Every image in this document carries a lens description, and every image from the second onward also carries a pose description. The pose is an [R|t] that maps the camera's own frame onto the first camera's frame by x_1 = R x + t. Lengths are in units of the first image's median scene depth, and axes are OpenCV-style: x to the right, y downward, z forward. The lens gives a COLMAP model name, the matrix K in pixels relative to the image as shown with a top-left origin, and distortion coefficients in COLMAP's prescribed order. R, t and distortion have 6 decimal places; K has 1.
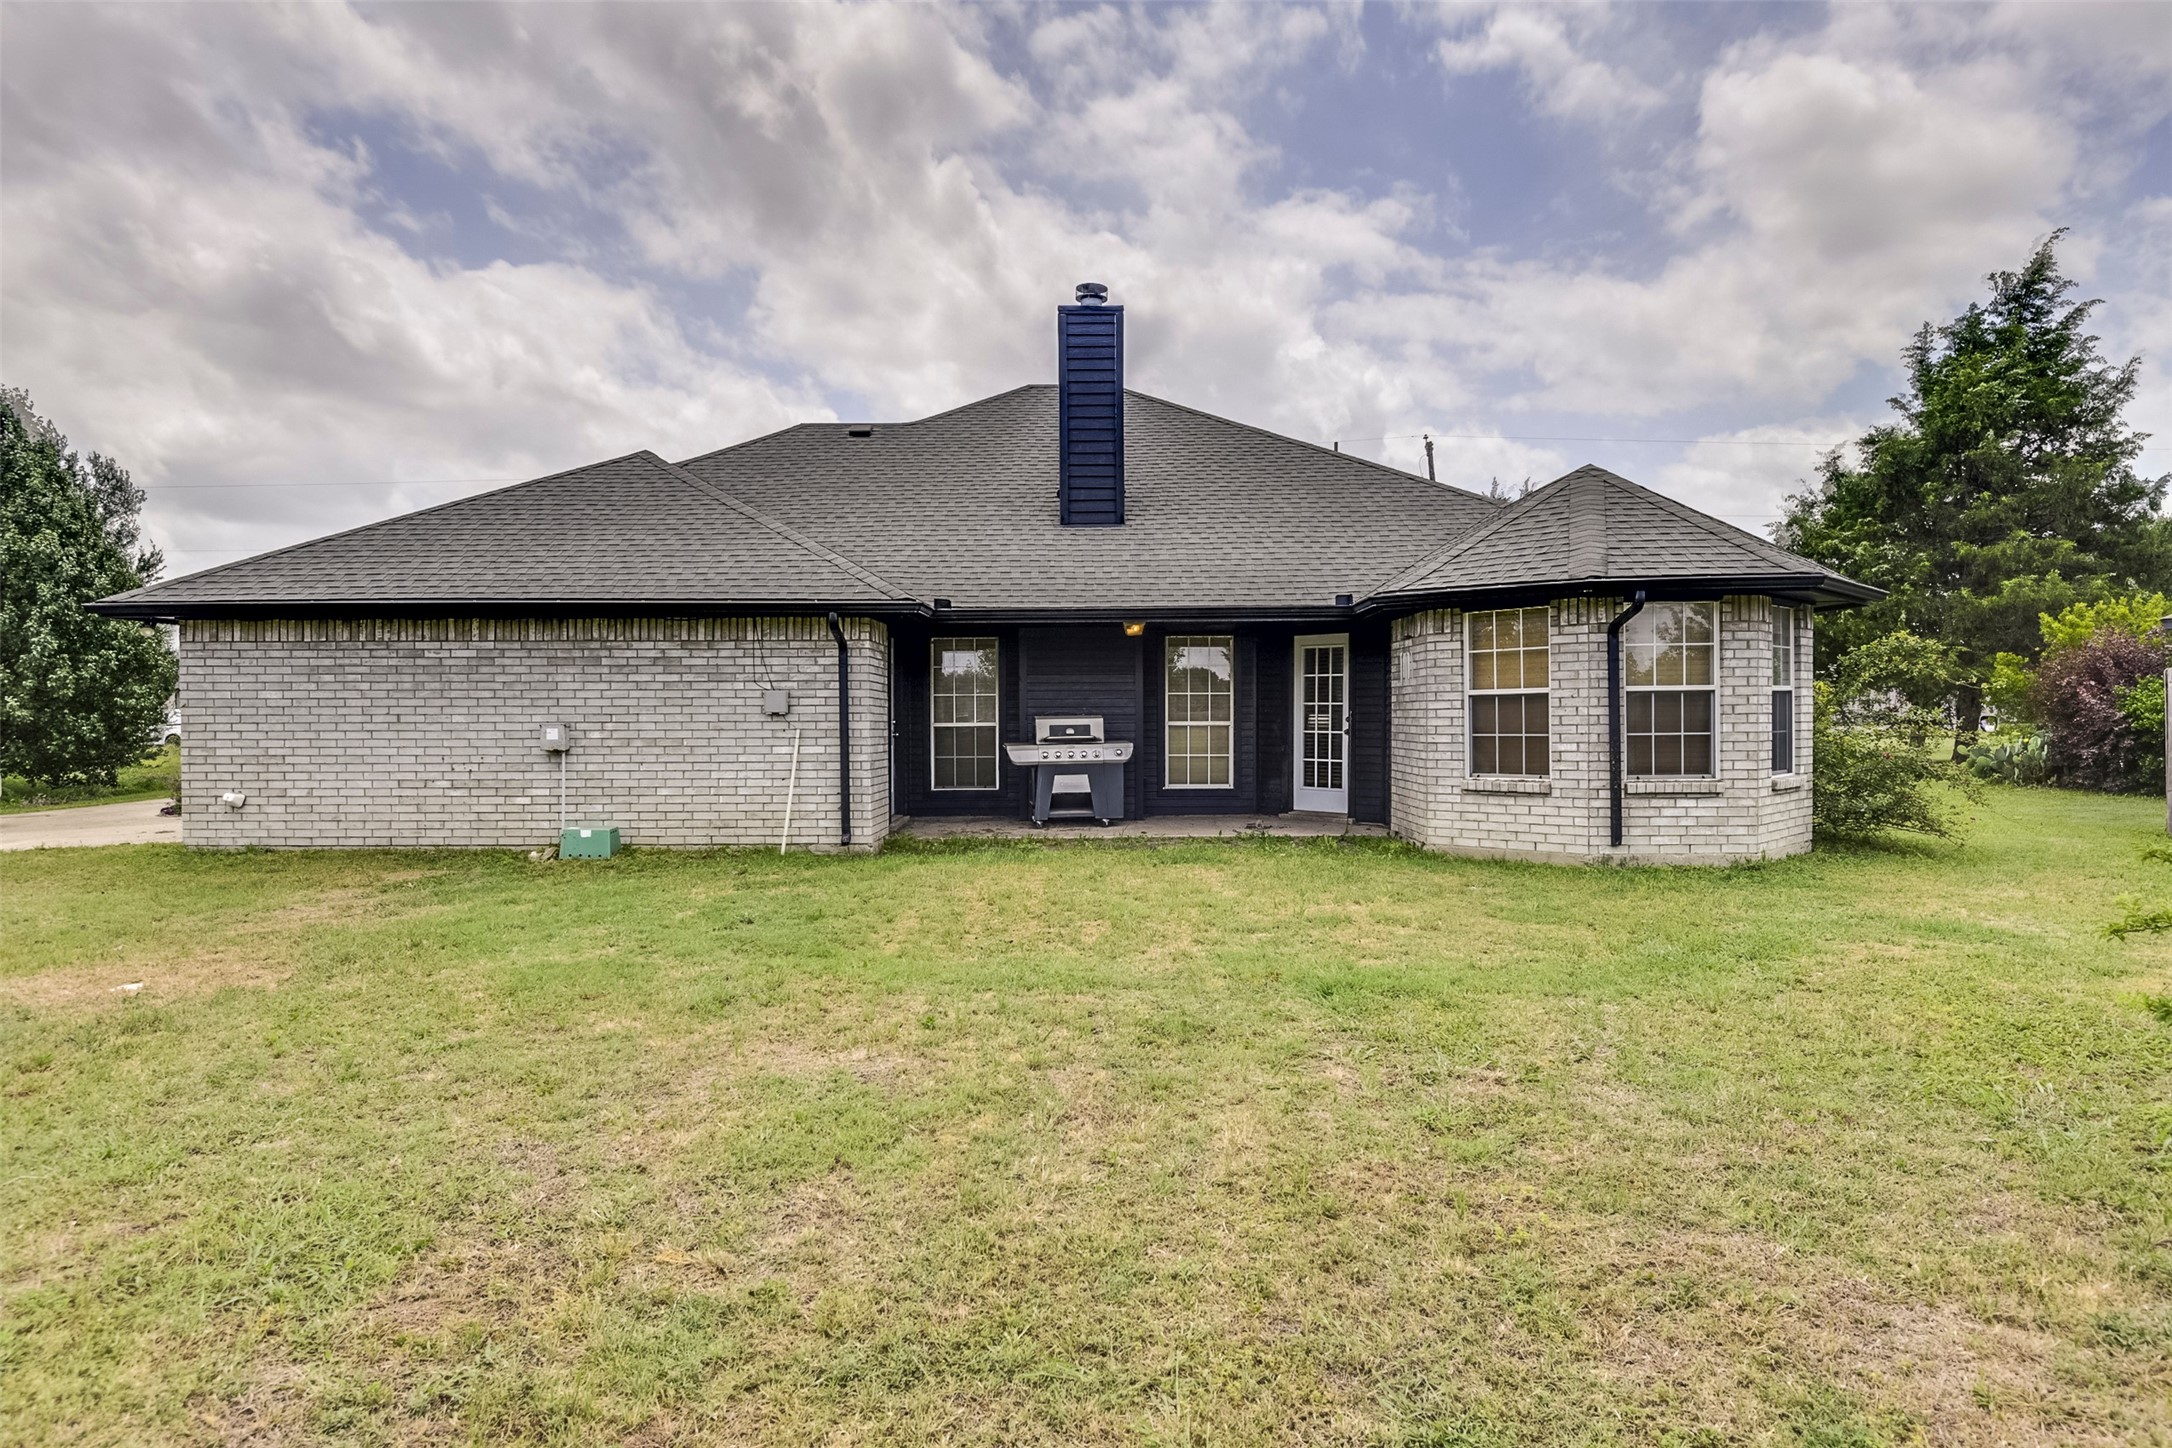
lens RADIAL K [[1409.4, 0, 1086.0], [0, 1409.4, 724.0], [0, 0, 1]] dist [0.057298, 0.000703]
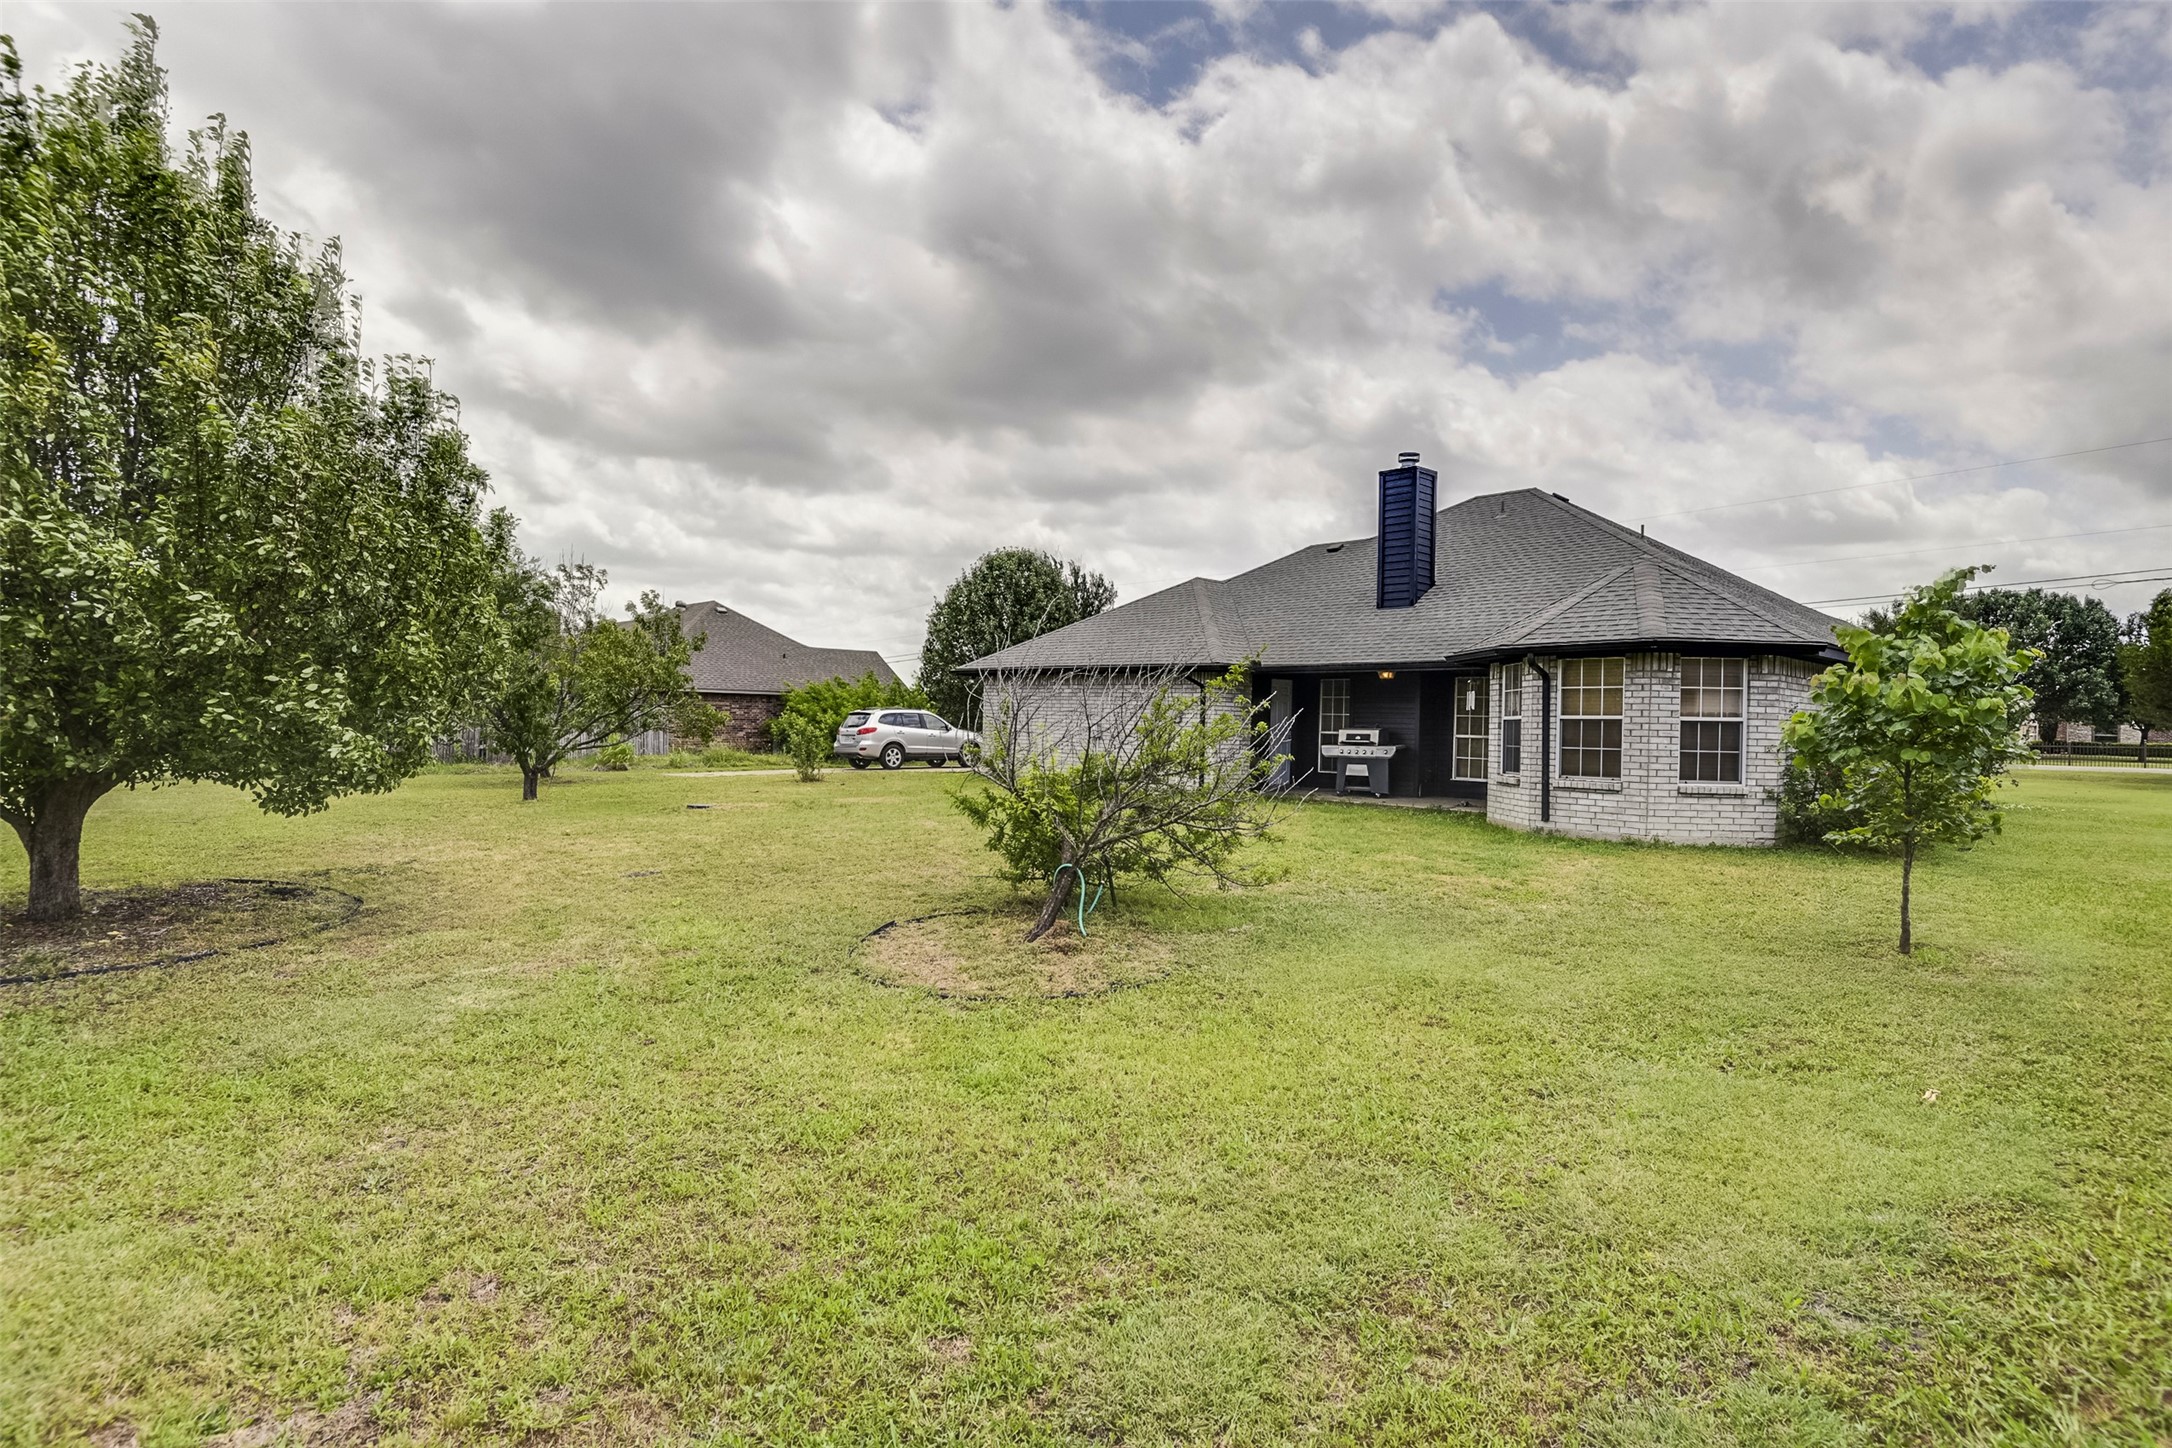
lens RADIAL K [[1123.9, 0, 1086.0], [0, 1123.9, 724.0], [0, 0, 1]] dist [0.000169, -0.000005]
pose [[0.714031, 0.019455, -0.699844, 0.670715], [-0.024444, 0.999697, 0.002851, -0.006632], [0.699688, 0.015071, 0.714290, -0.141967]]
